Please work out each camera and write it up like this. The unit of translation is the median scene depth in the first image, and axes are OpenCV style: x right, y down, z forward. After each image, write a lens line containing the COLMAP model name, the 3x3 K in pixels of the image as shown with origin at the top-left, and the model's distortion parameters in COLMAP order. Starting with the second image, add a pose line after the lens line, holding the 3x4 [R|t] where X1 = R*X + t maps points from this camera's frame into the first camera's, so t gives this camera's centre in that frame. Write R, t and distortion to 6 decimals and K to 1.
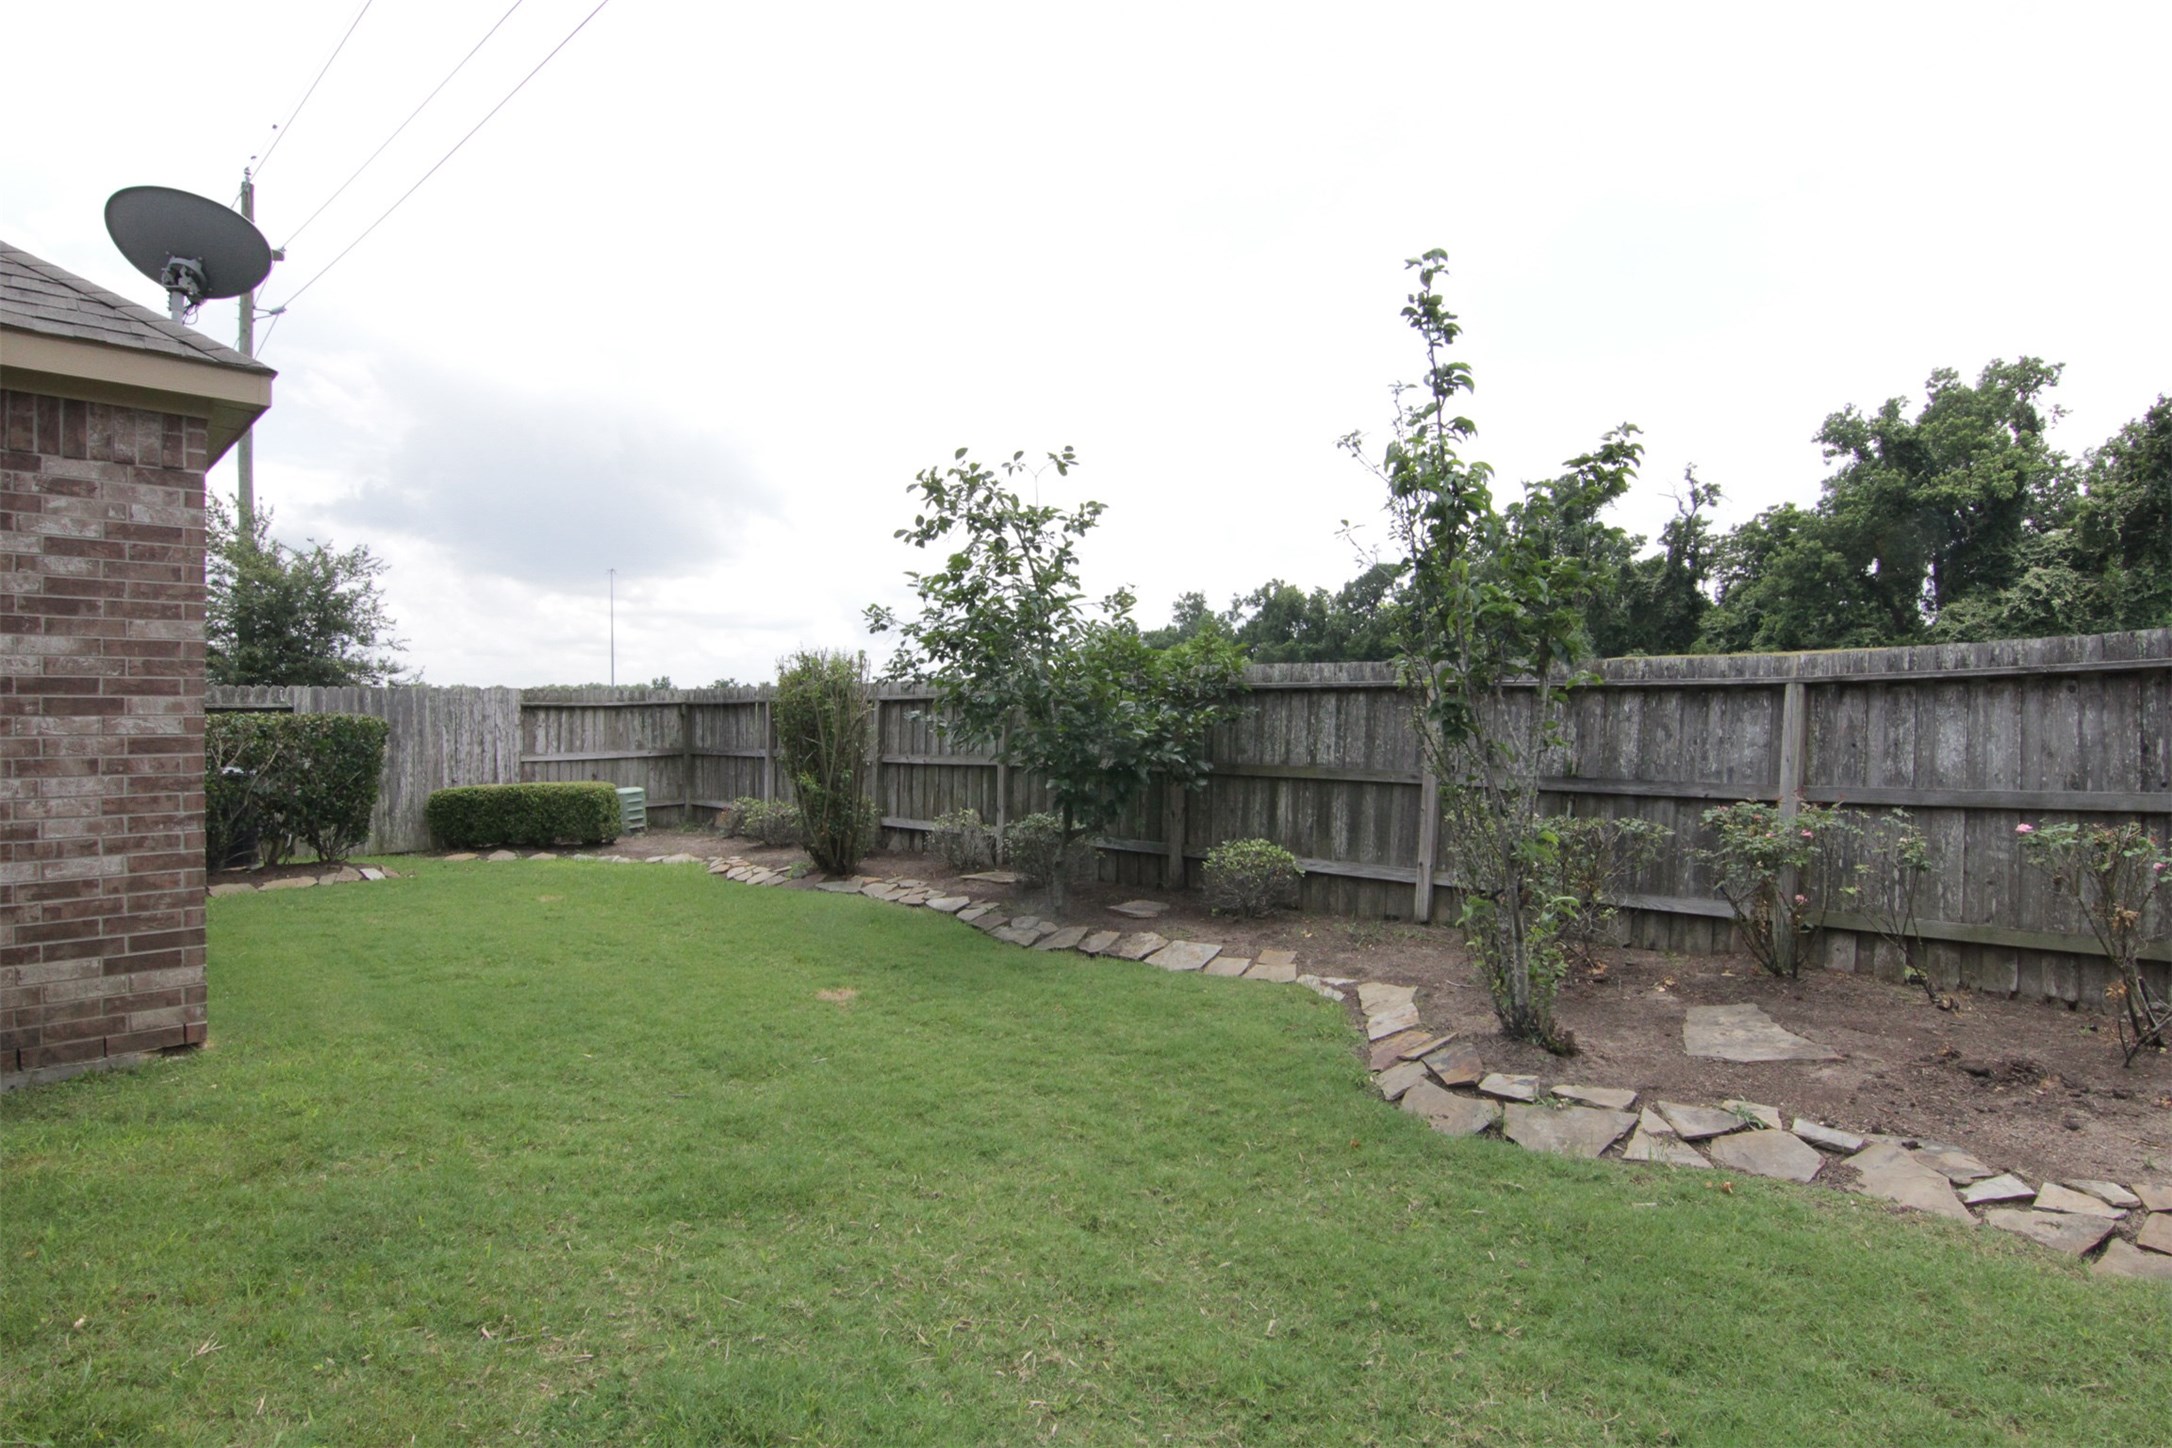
lens RADIAL K [[1137.2, 0, 1074.7], [0, 1137.2, 730.9], [0, 0, 1]] dist [-0.008769, -0.009828]
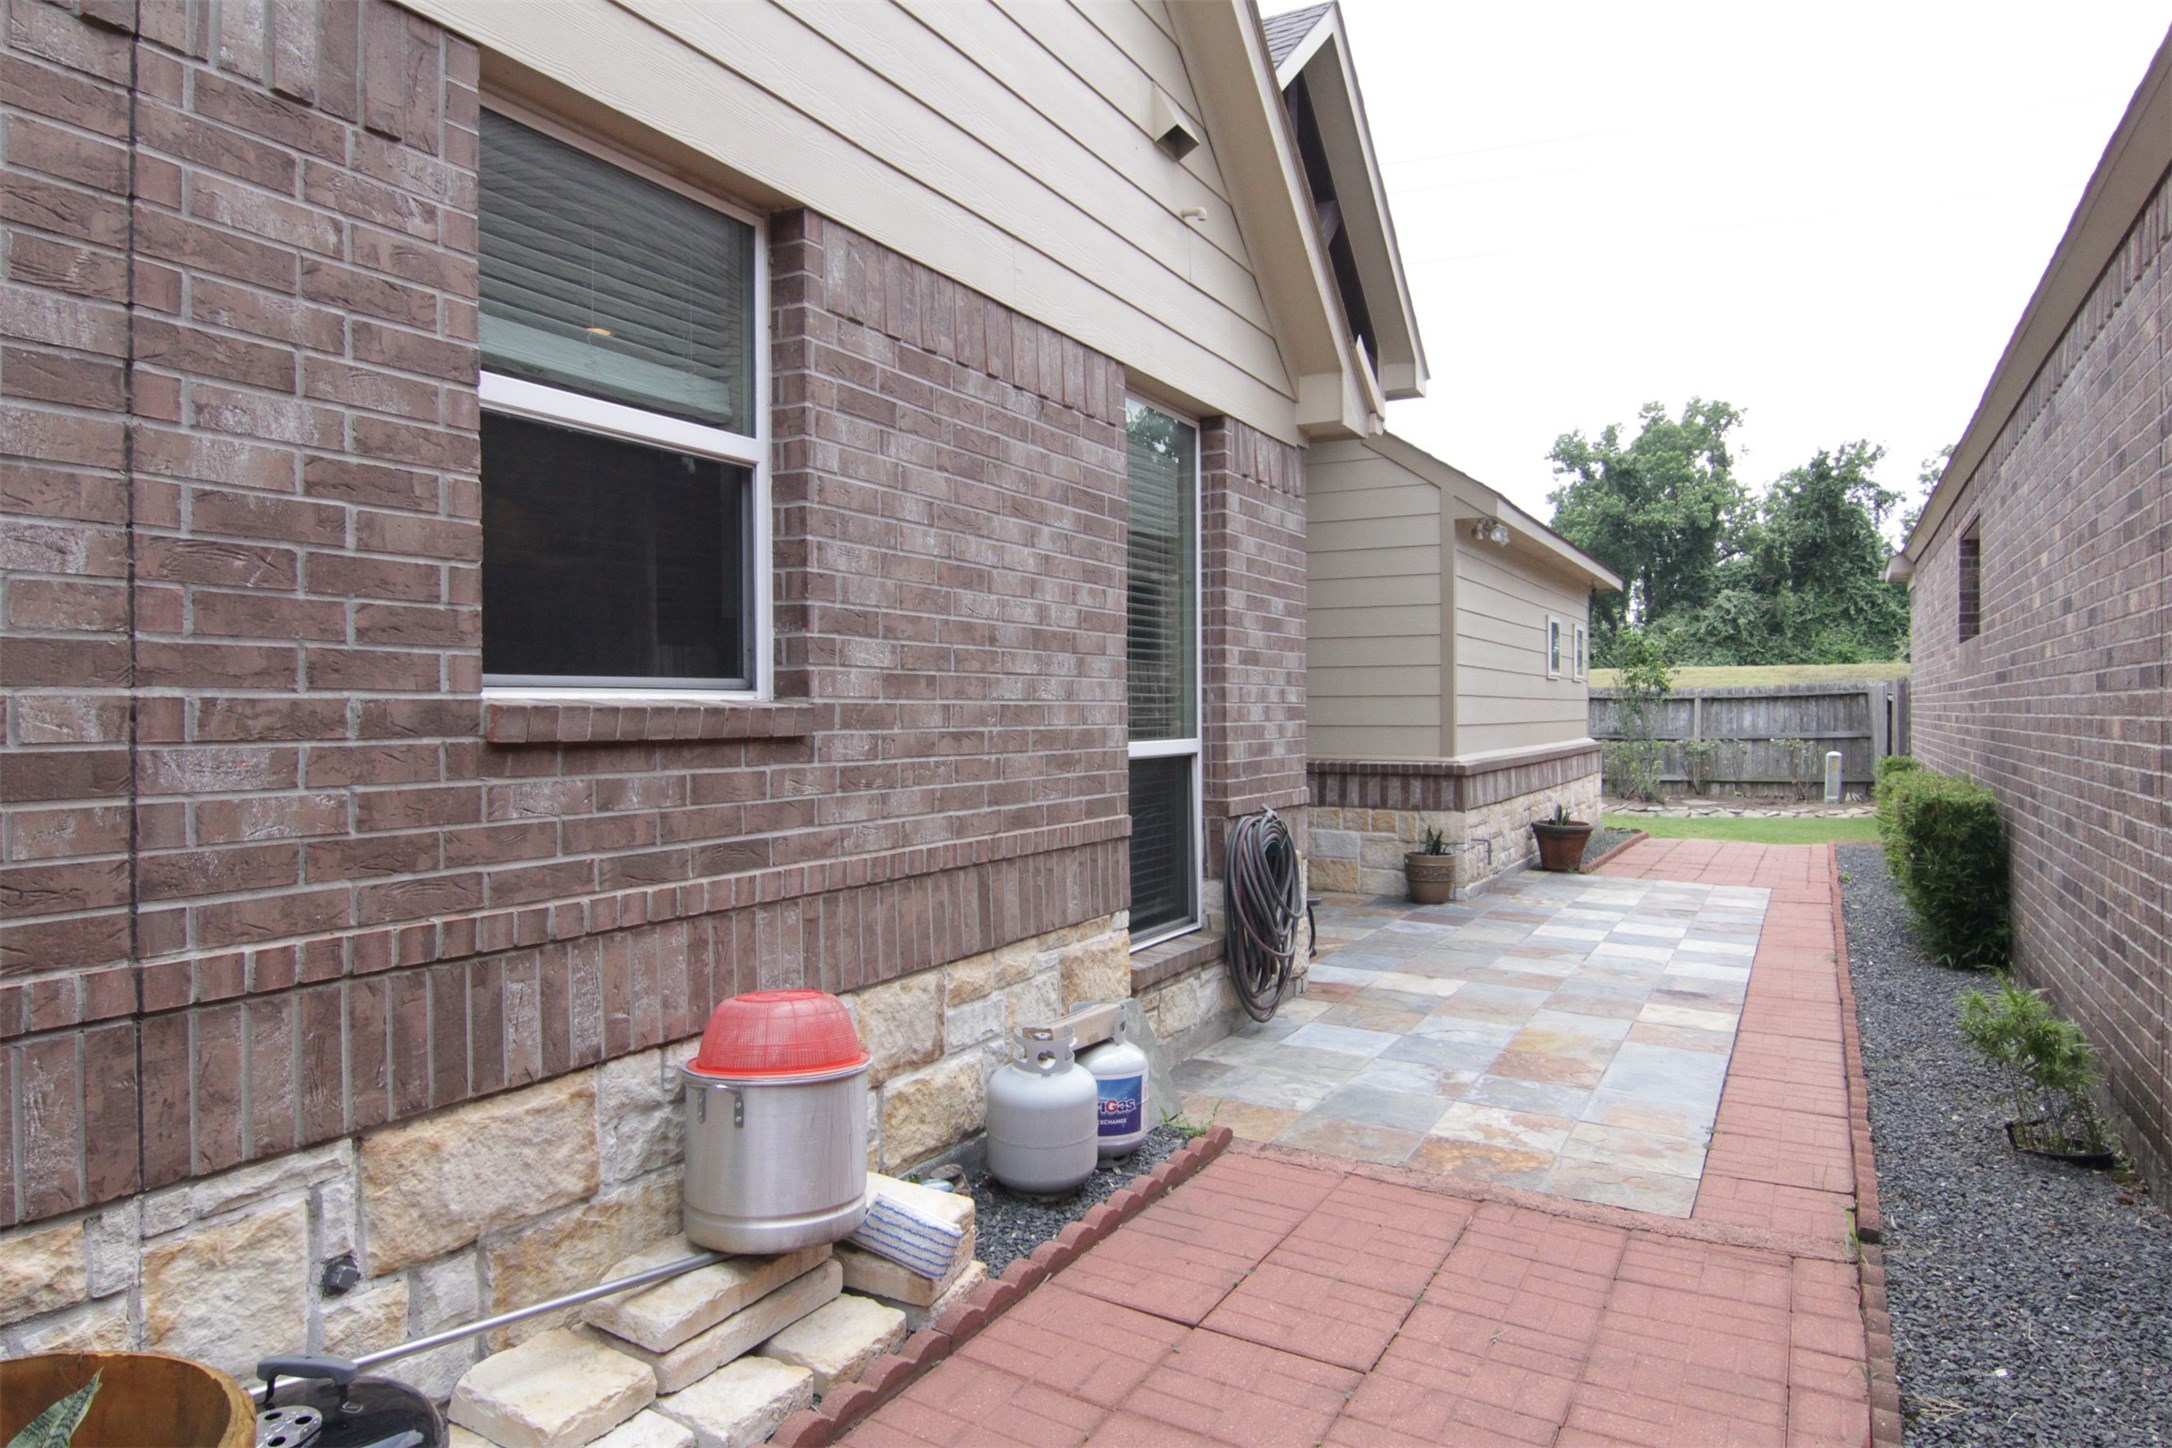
lens RADIAL K [[1406.1, 0, 1085.9], [0, 1406.1, 726.0], [0, 0, 1]] dist [-0.006753, 0.000539]
pose [[0.958921, 0.005932, 0.283612, -0.160633], [-0.004105, 0.999967, -0.007037, 0.005186], [-0.283645, 0.005584, 0.958913, -0.170168]]
